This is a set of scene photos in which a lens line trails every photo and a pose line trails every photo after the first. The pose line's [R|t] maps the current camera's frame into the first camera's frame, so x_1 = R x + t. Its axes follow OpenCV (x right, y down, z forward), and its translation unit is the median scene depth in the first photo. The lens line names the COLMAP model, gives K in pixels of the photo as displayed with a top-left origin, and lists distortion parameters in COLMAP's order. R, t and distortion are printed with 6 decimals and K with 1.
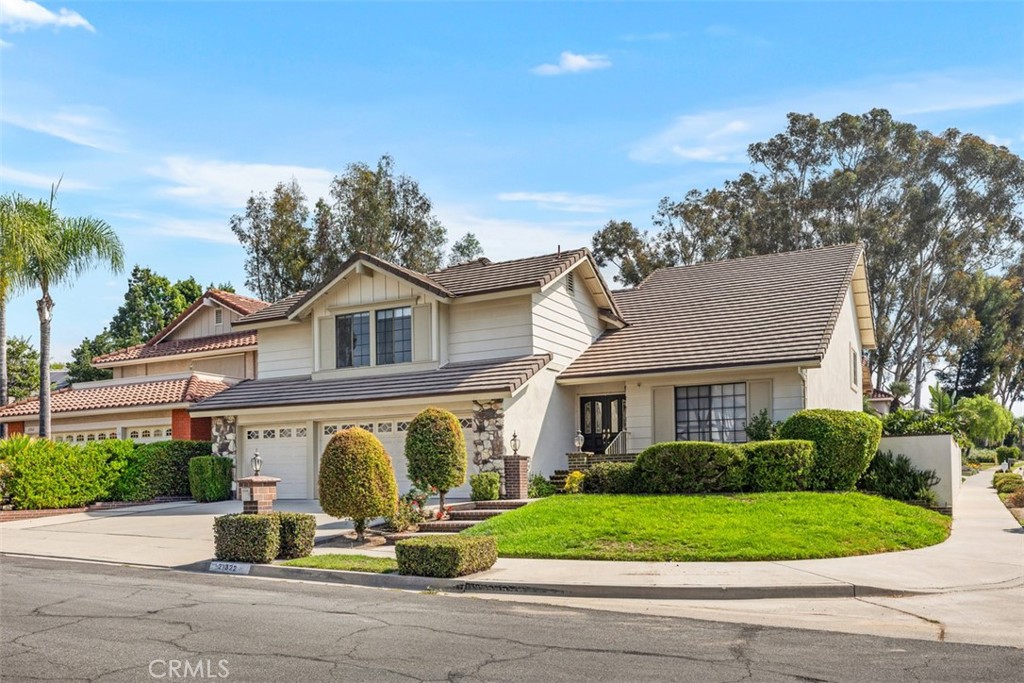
lens RADIAL K [[835.0, 0, 511.1], [0, 835.0, 343.3], [0, 0, 1]] dist [0.014645, 0.002936]
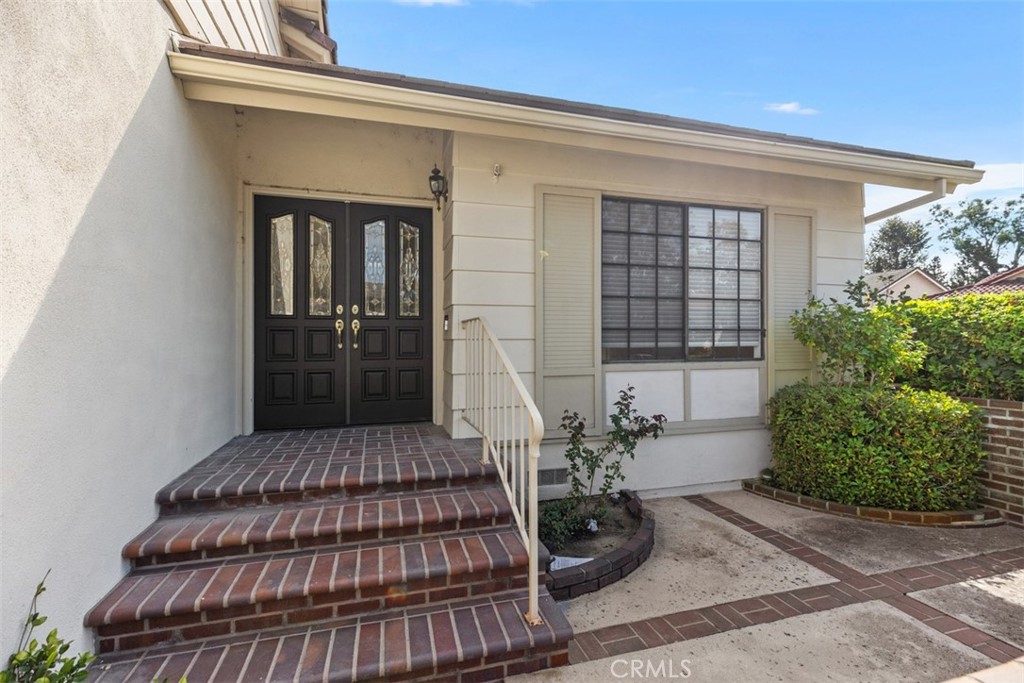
lens RADIAL K [[462.6, 0, 506.5], [0, 462.6, 337.9], [0, 0, 1]] dist [0.004935, 0.000377]
pose [[0.730441, 0.014874, 0.682814, 0.036037], [-0.119404, 0.987146, 0.106230, 0.089304], [-0.672457, -0.159125, 0.722828, 0.827669]]
